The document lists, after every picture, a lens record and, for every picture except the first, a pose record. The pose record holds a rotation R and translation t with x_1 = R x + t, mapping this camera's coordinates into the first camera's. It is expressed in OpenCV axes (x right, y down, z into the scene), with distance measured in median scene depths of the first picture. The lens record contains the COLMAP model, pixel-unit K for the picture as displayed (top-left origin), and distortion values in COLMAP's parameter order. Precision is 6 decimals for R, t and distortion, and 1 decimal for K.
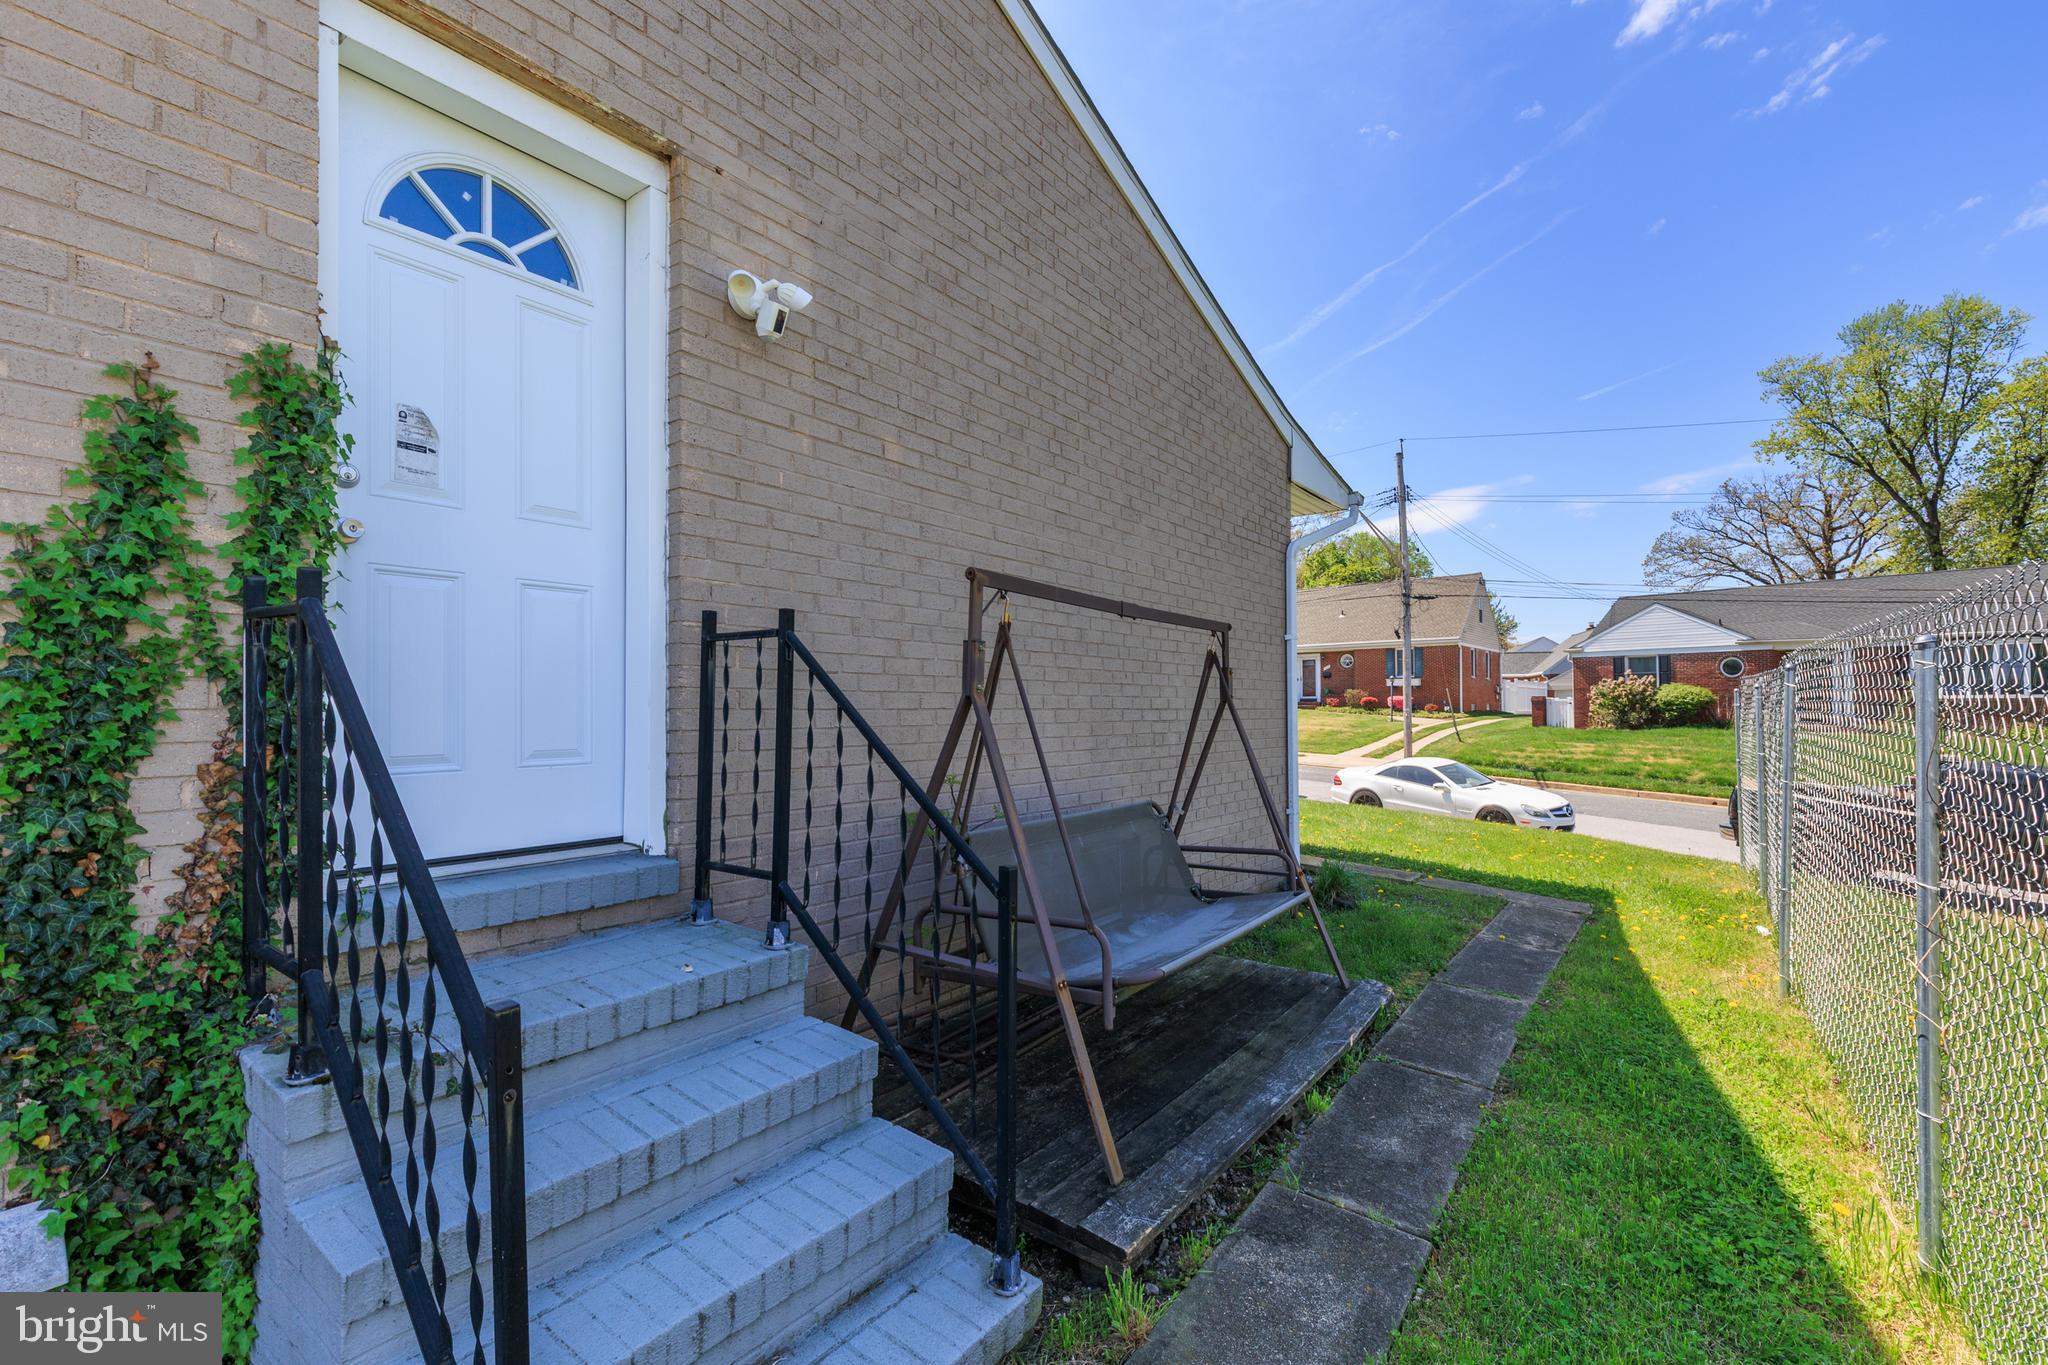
lens RADIAL K [[915.3, 0, 1014.5], [0, 915.3, 693.9], [0, 0, 1]] dist [0.002181, -0.001877]
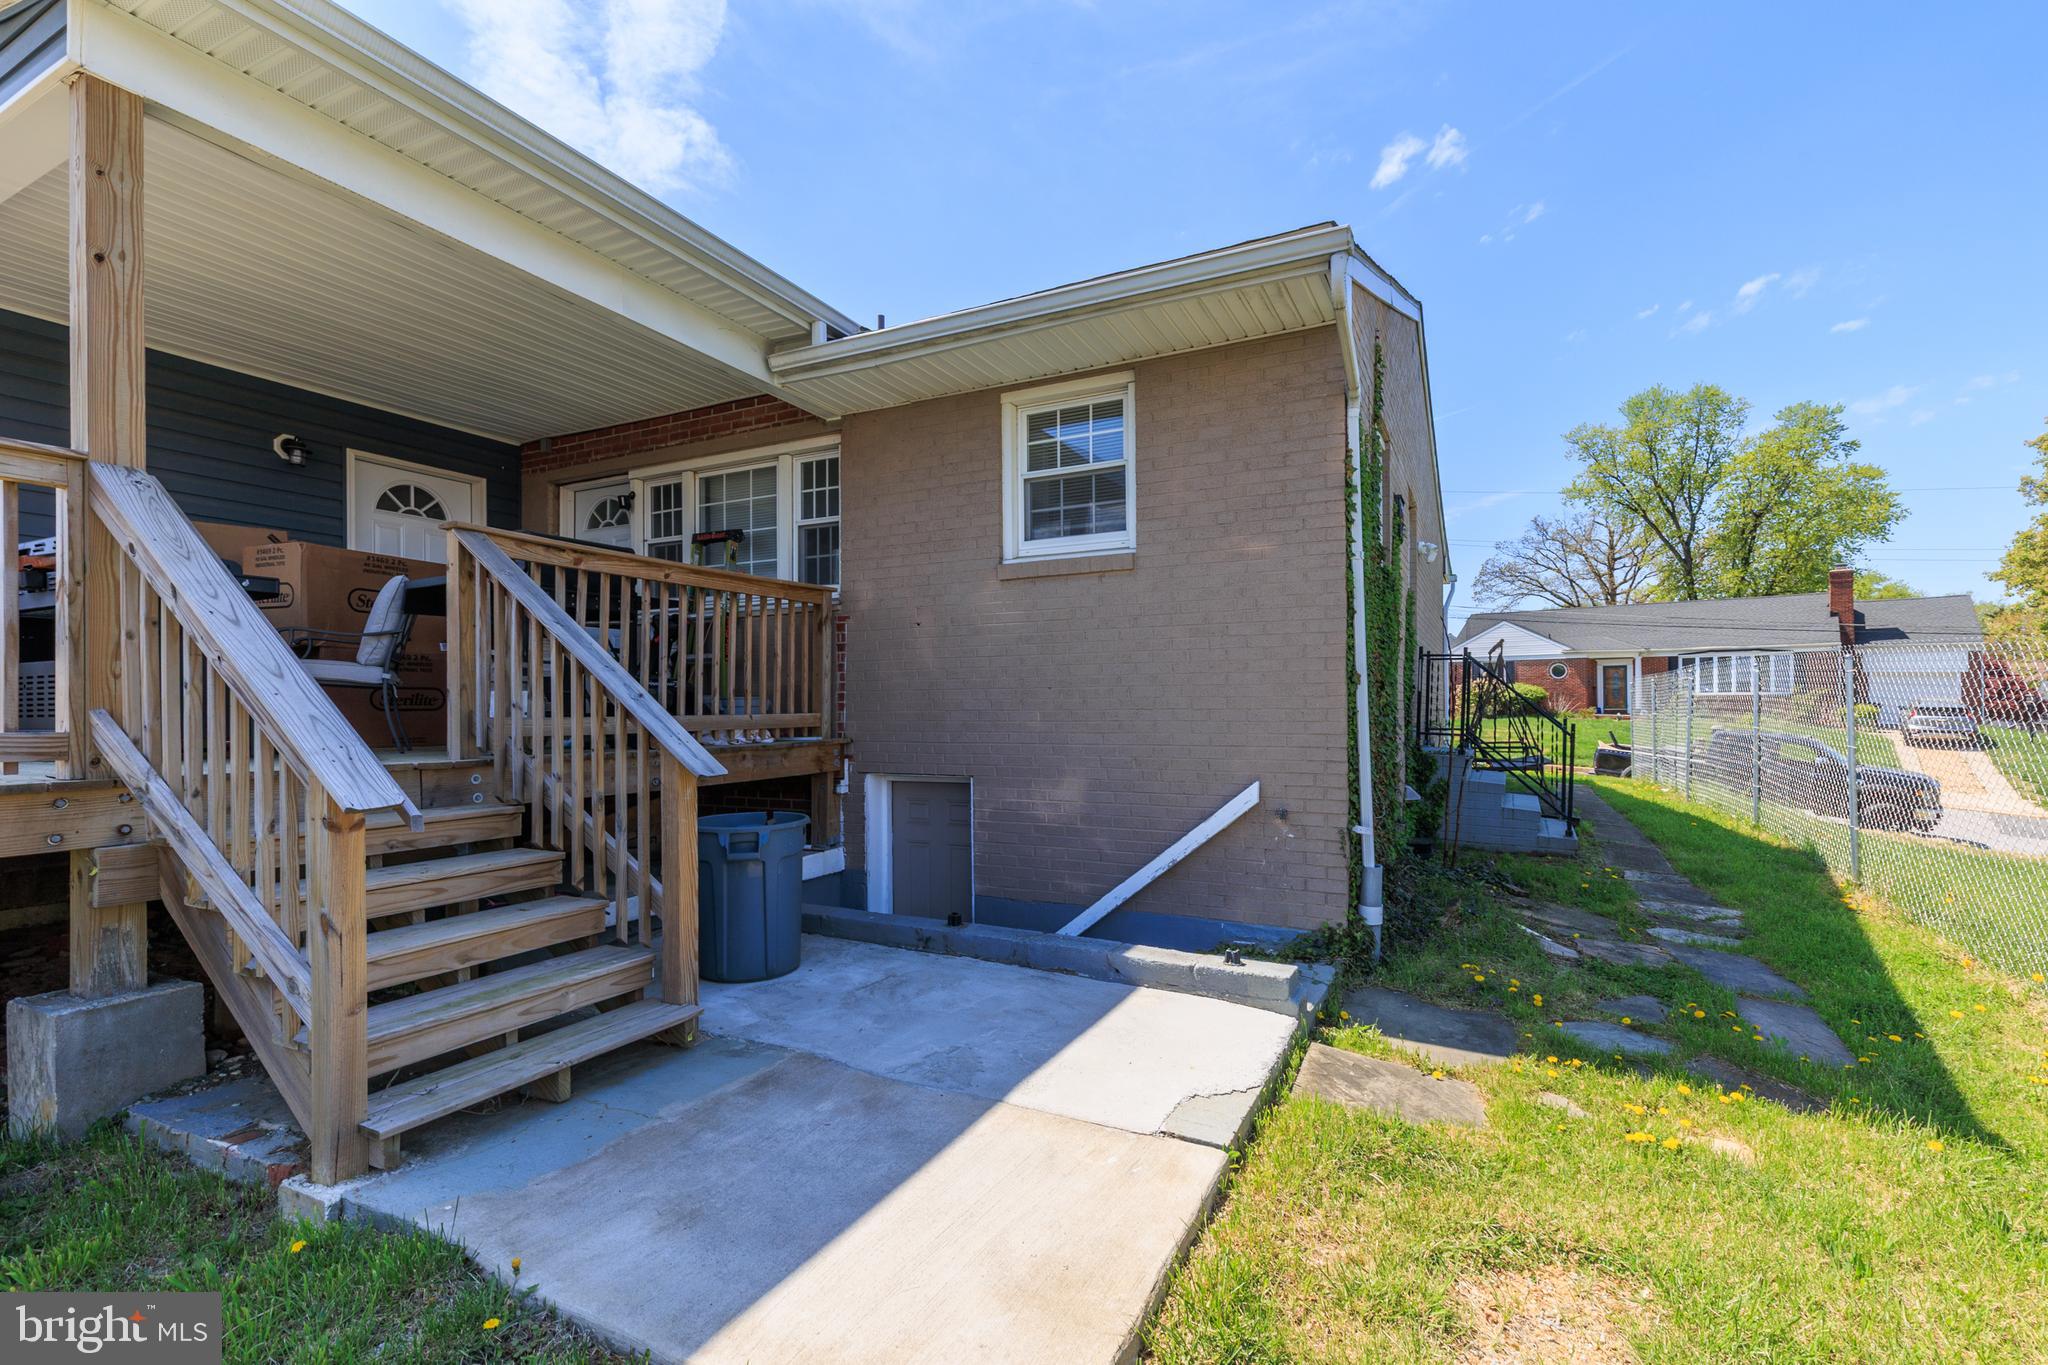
lens RADIAL K [[915.3, 0, 1026.5], [0, 915.3, 680.3], [0, 0, 1]] dist [0.002181, -0.001877]
pose [[0.986473, 0.003890, 0.163880, -0.105115], [-0.001047, 0.999848, -0.017429, 0.004668], [-0.163923, 0.017022, 0.986326, -0.096340]]
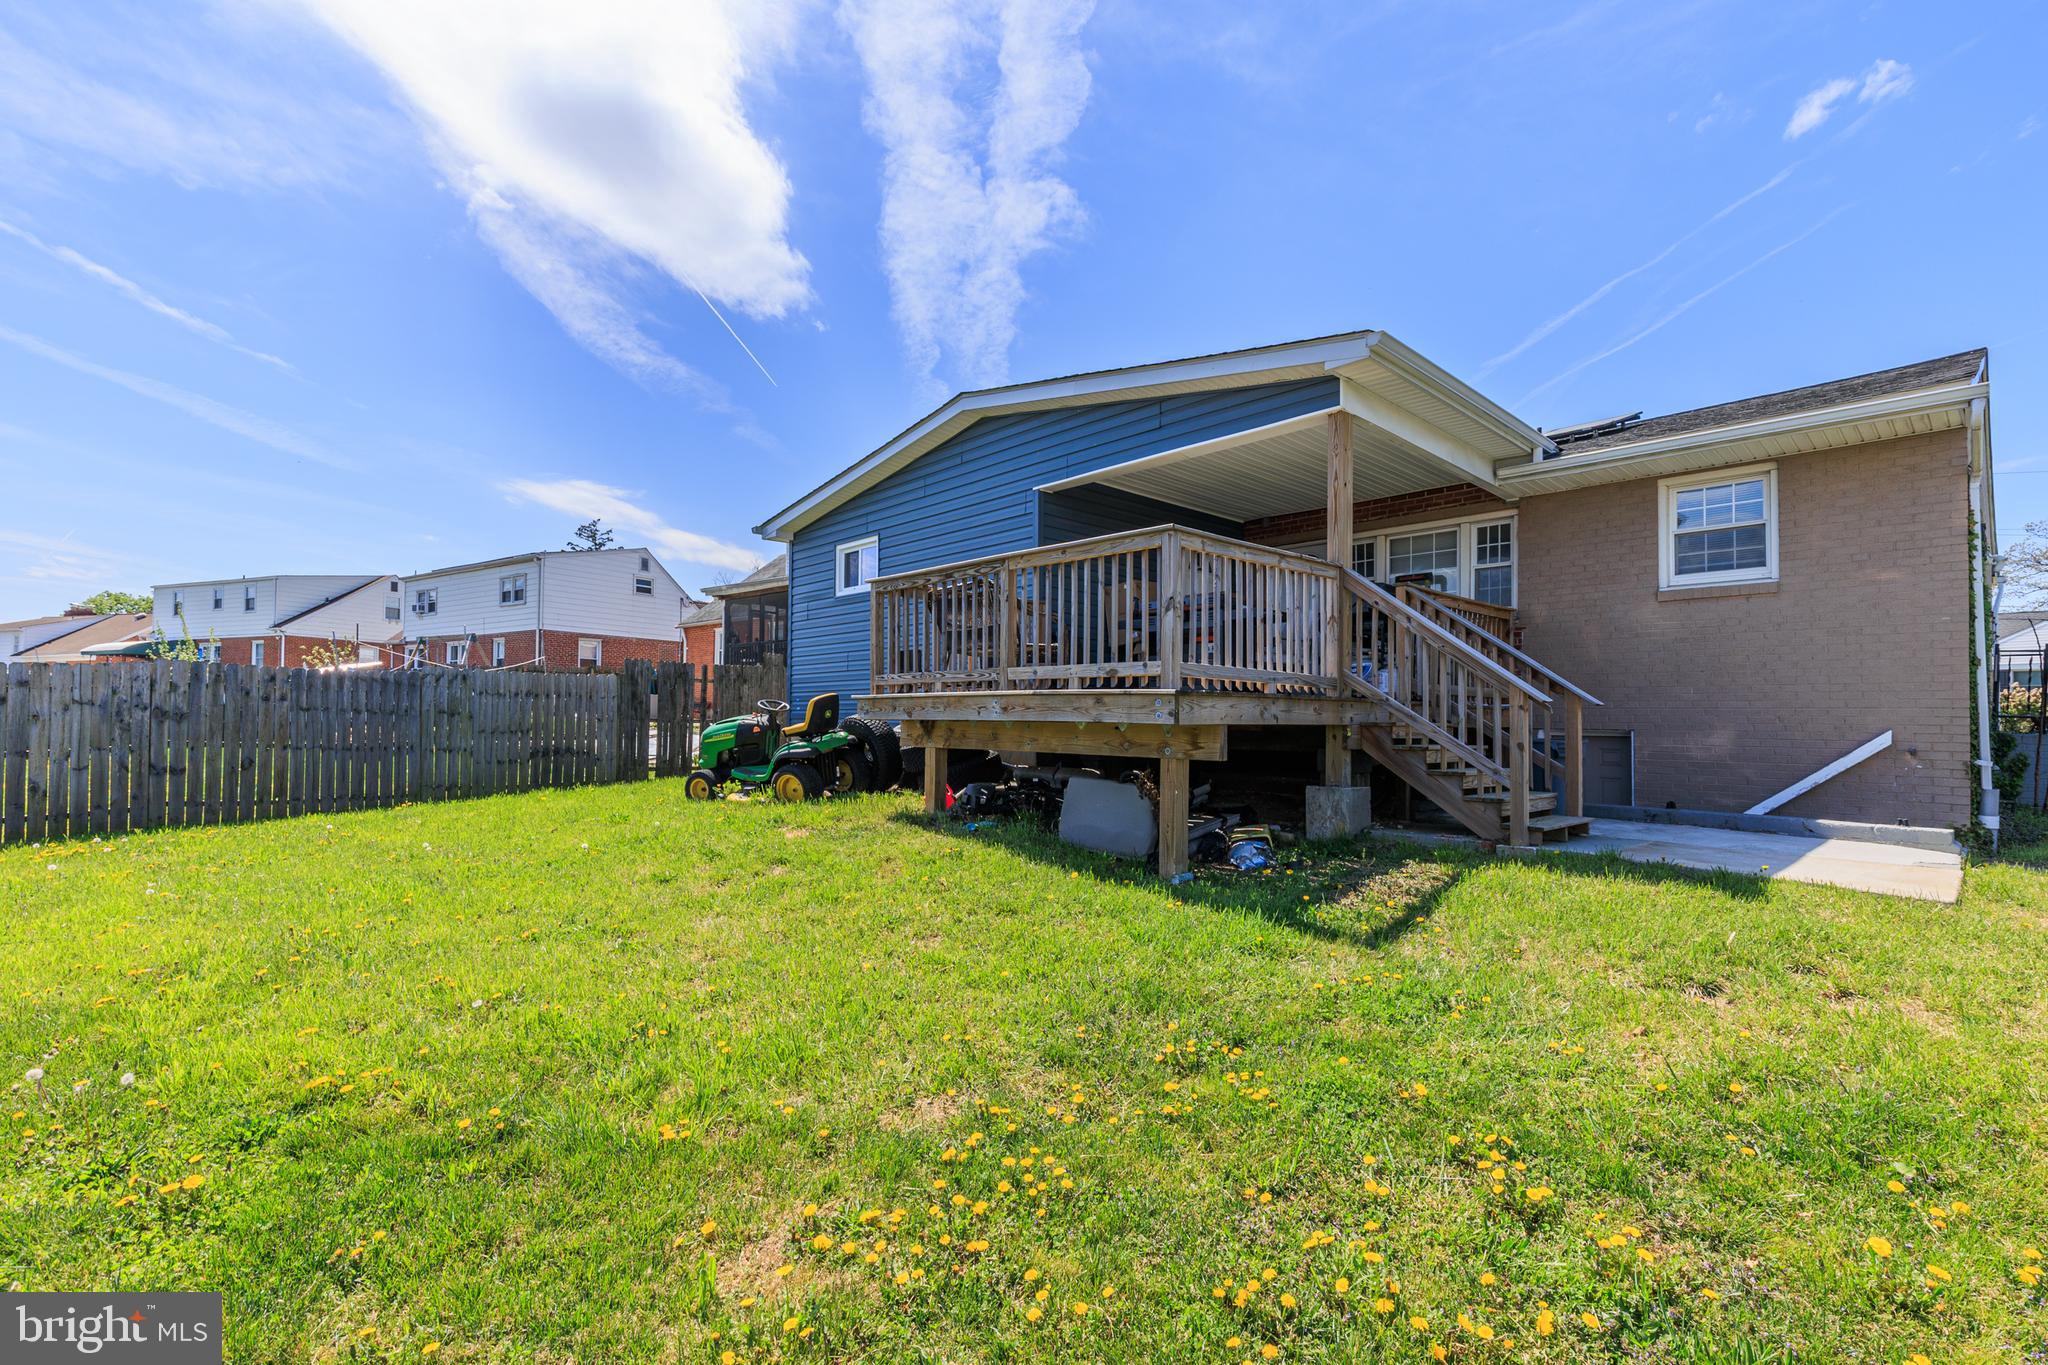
lens RADIAL K [[915.3, 0, 1007.6], [0, 915.3, 682.8], [0, 0, 1]] dist [0.002181, -0.001877]
pose [[0.981278, 0.009833, -0.192345, -0.834544], [-0.015679, 0.999459, -0.028894, 0.085228], [0.191957, 0.031369, 0.980902, -0.919041]]
